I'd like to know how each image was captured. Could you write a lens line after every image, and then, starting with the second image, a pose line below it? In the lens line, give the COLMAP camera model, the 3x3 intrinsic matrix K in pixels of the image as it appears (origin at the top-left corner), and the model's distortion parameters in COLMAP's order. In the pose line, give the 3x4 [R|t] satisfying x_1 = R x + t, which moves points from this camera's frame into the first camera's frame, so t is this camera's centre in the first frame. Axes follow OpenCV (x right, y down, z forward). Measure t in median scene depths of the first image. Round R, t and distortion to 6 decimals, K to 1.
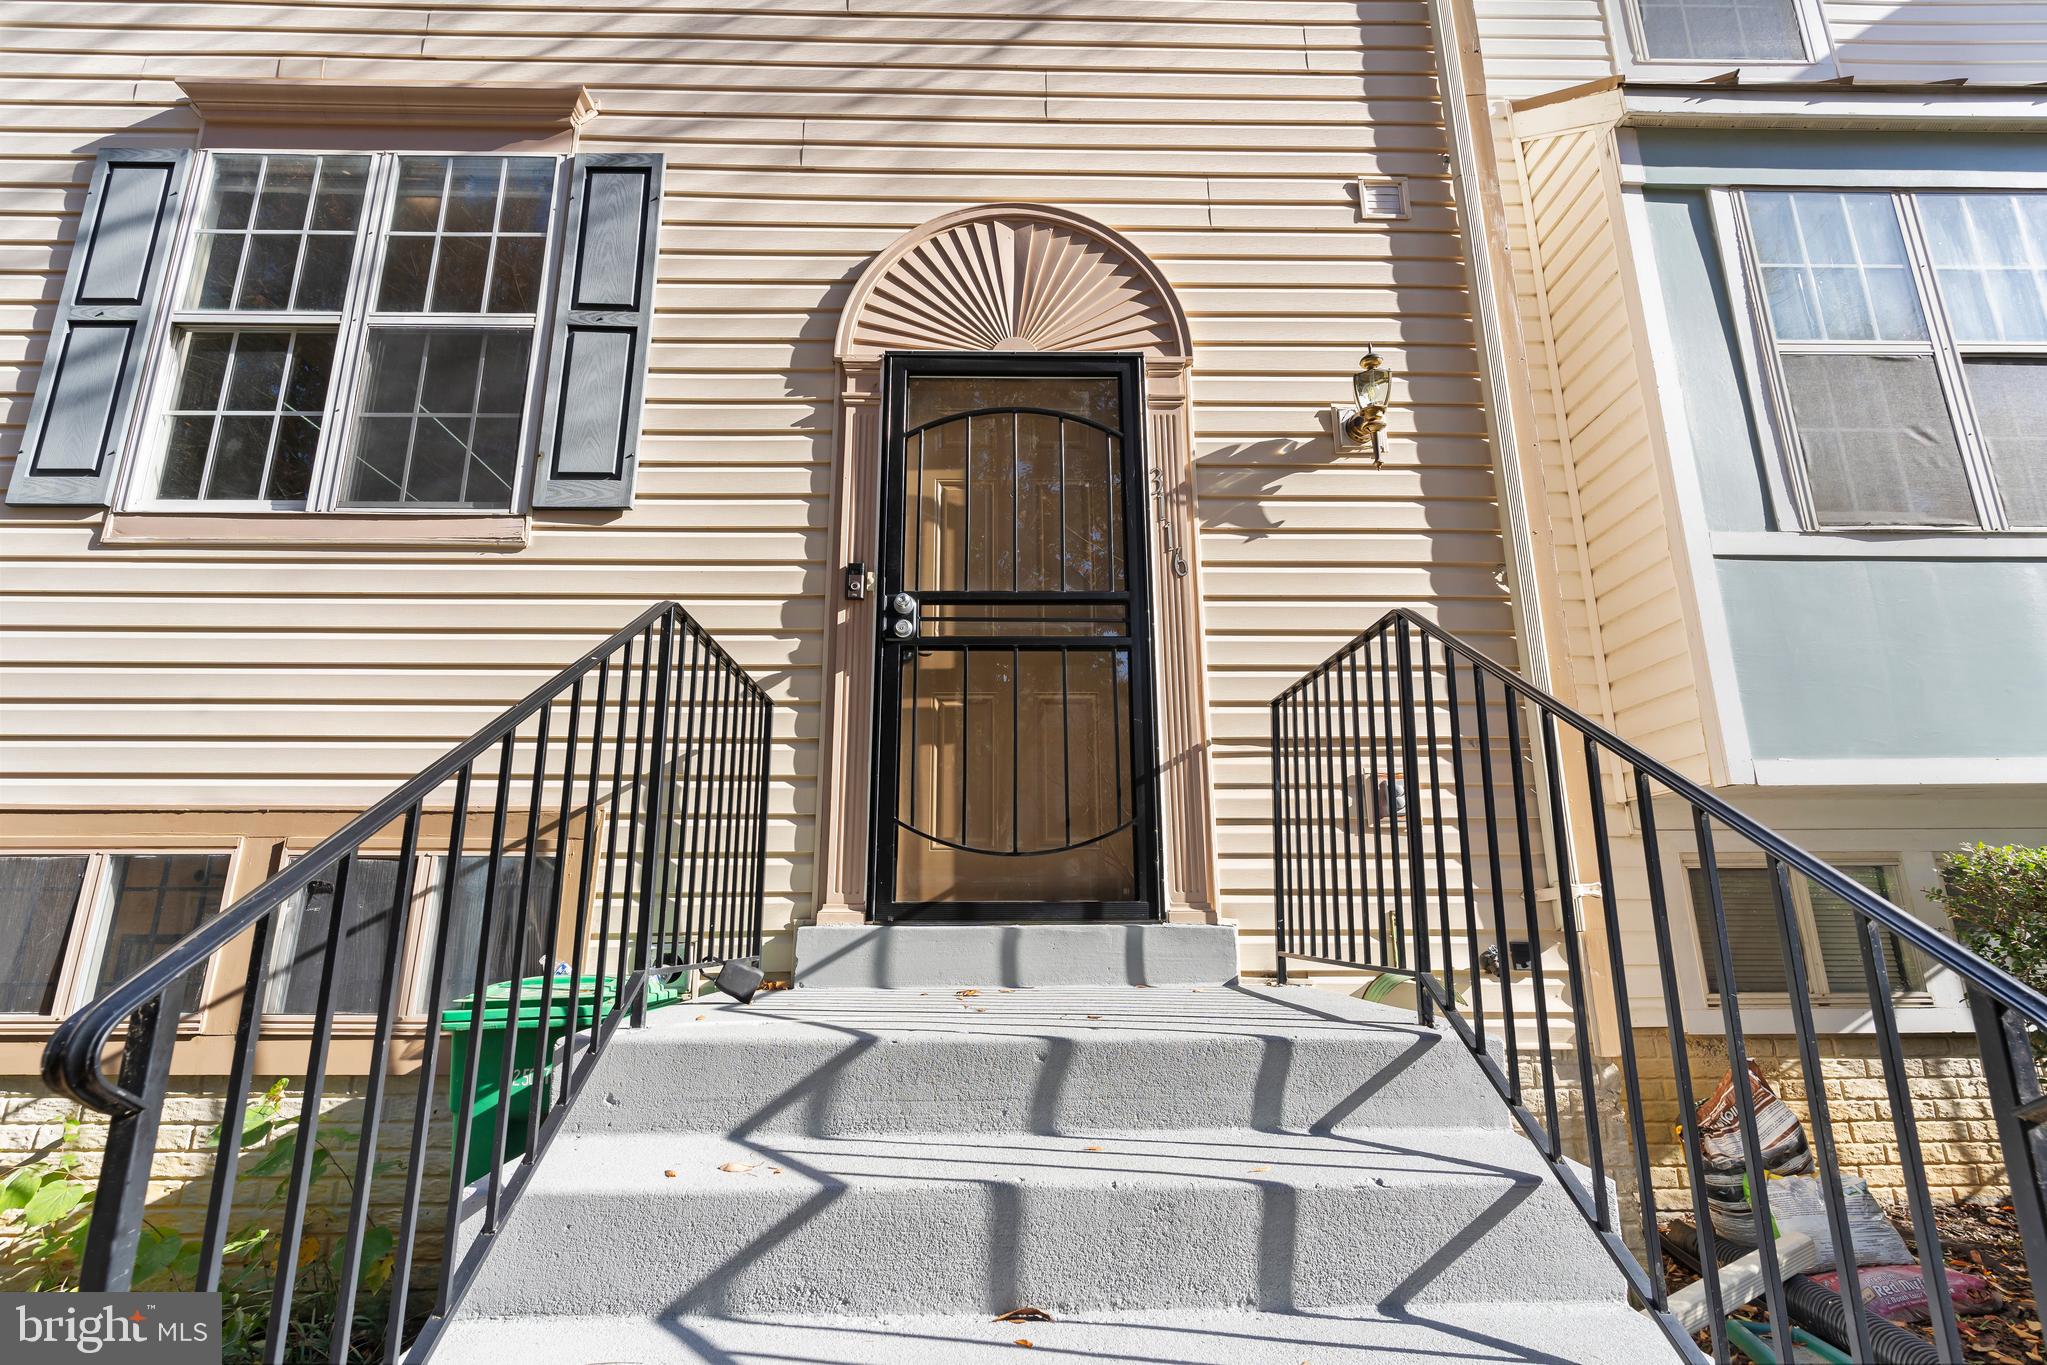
lens RADIAL K [[983.0, 0, 1019.1], [0, 983.0, 685.0], [0, 0, 1]] dist [0.006834, -0.001585]
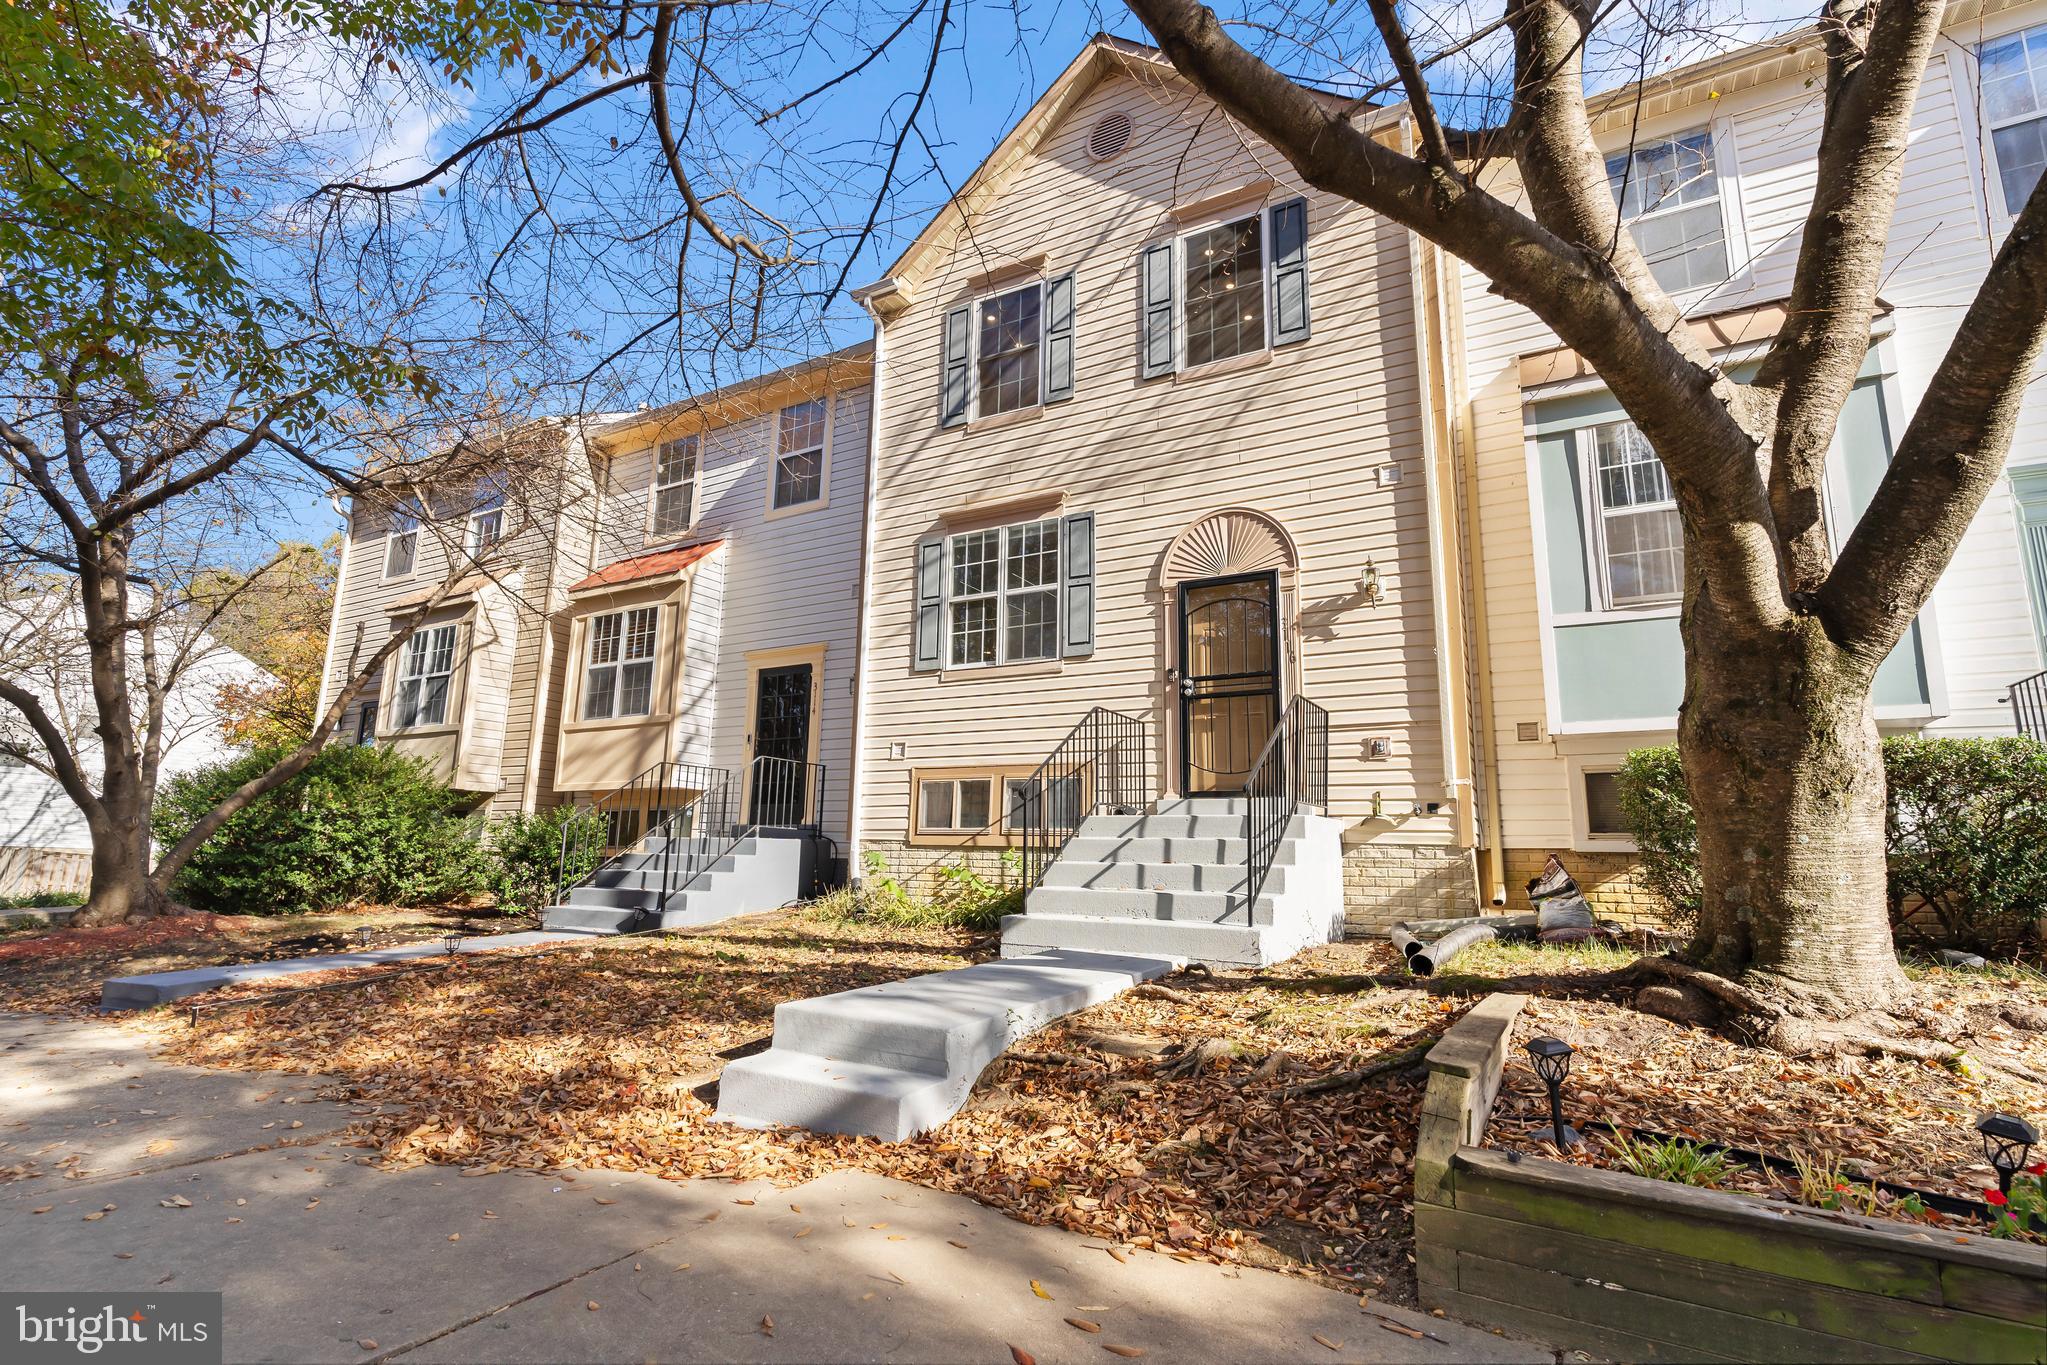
lens RADIAL K [[983.0, 0, 1008.6], [0, 983.0, 671.8], [0, 0, 1]] dist [0.006834, -0.001585]
pose [[0.853845, -0.080176, -0.514316, 0.792176], [0.103360, 0.994506, 0.016561, -0.193192], [0.510163, -0.067300, 0.857441, -1.451183]]
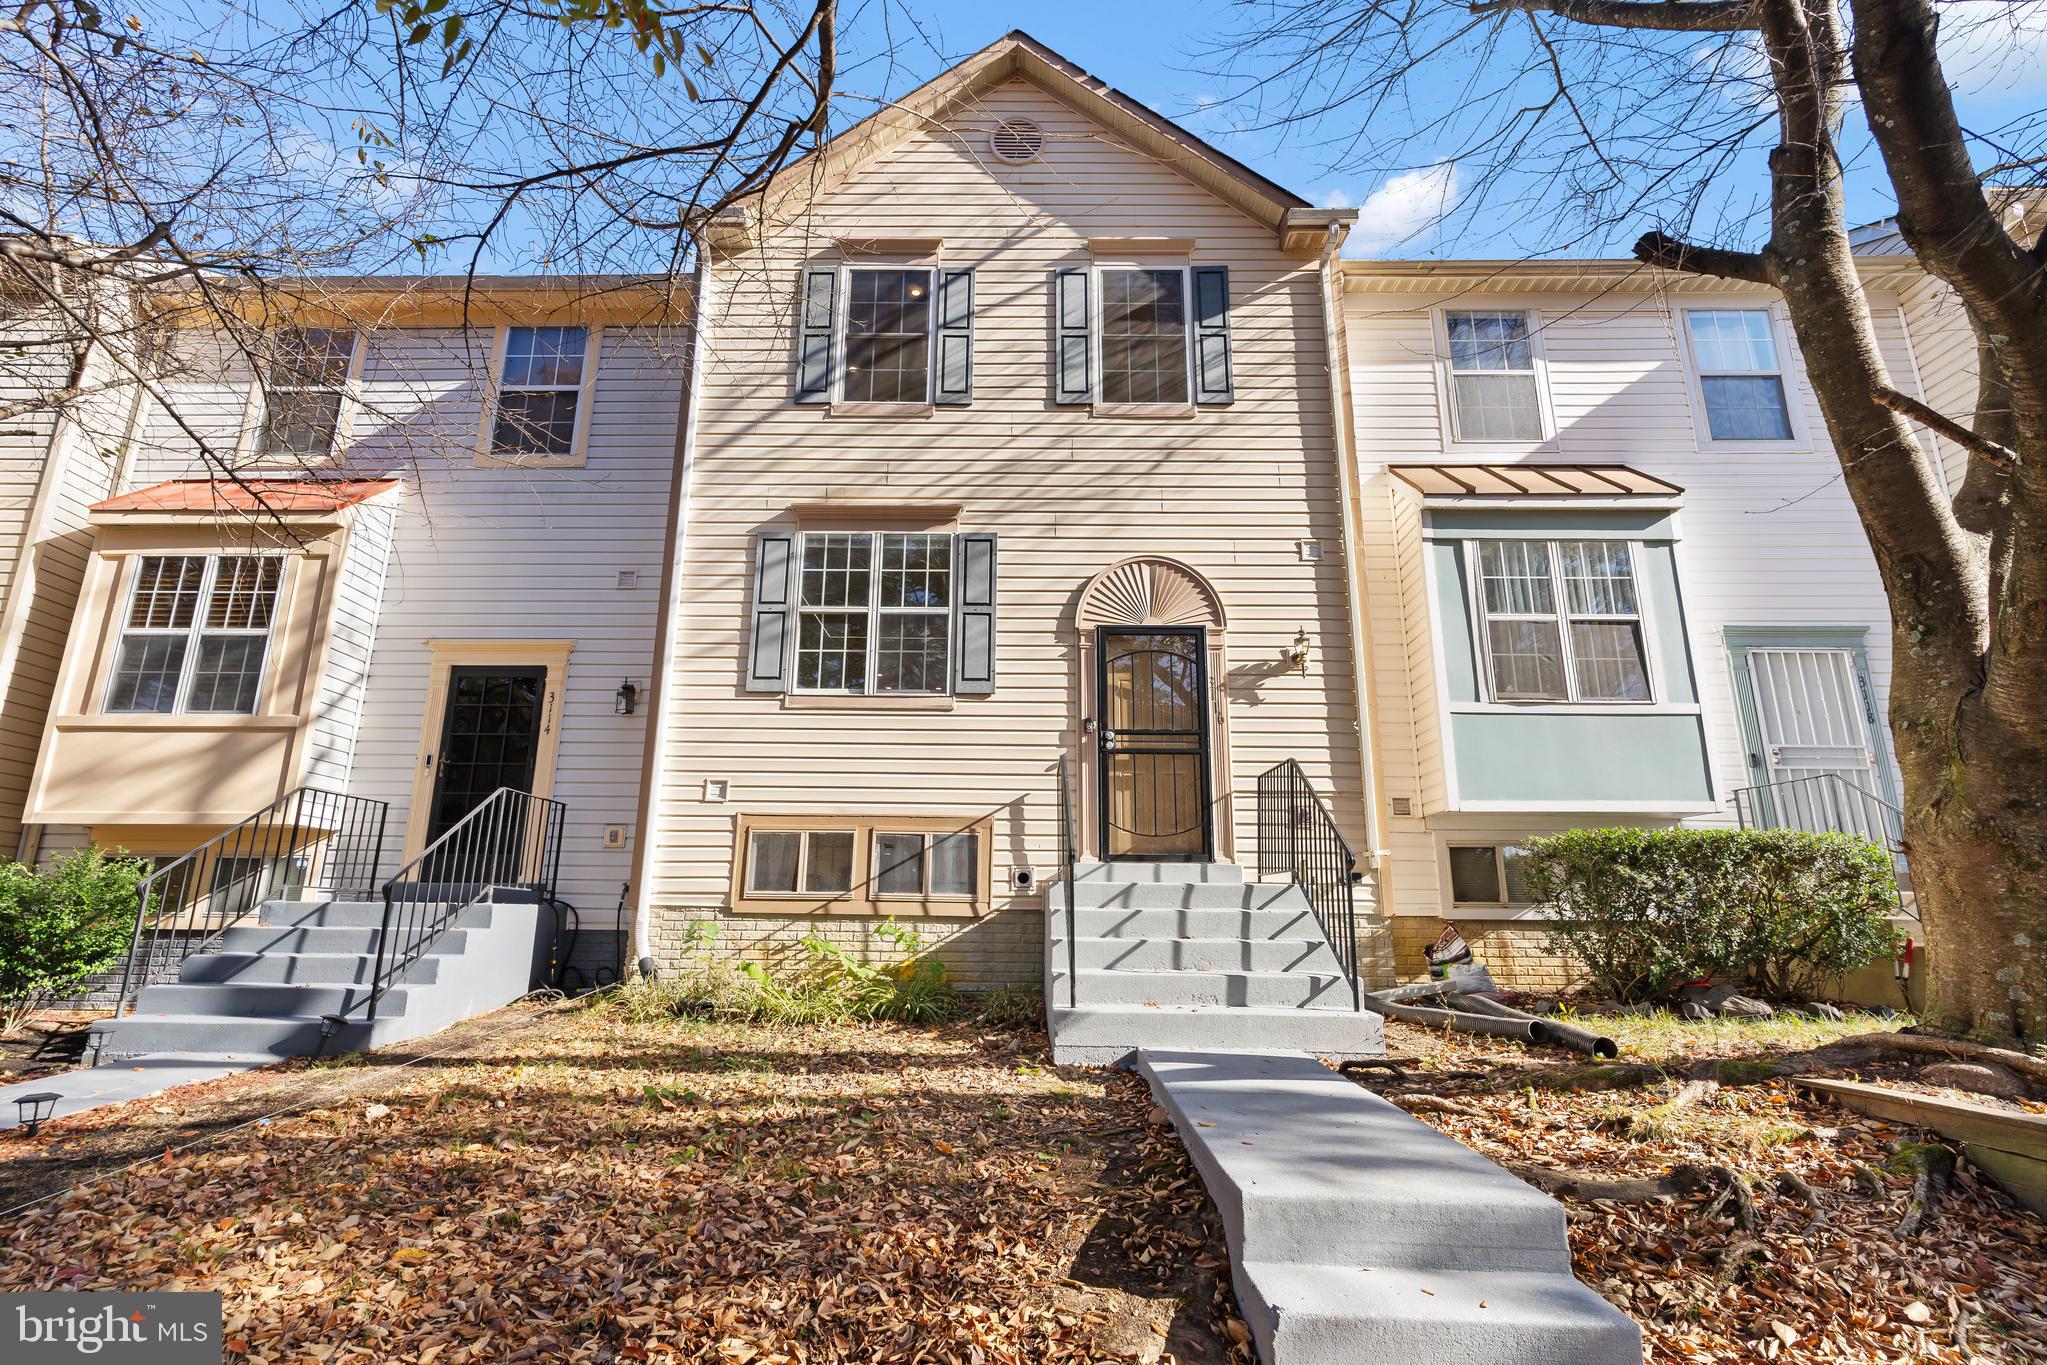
lens RADIAL K [[983.0, 0, 1030.4], [0, 983.0, 672.9], [0, 0, 1]] dist [0.006834, -0.001585]
pose [[0.999354, 0.004199, -0.035684, -0.212651], [-0.004498, 0.999955, -0.008319, -0.203091], [0.035647, 0.008474, 0.999329, -1.387374]]
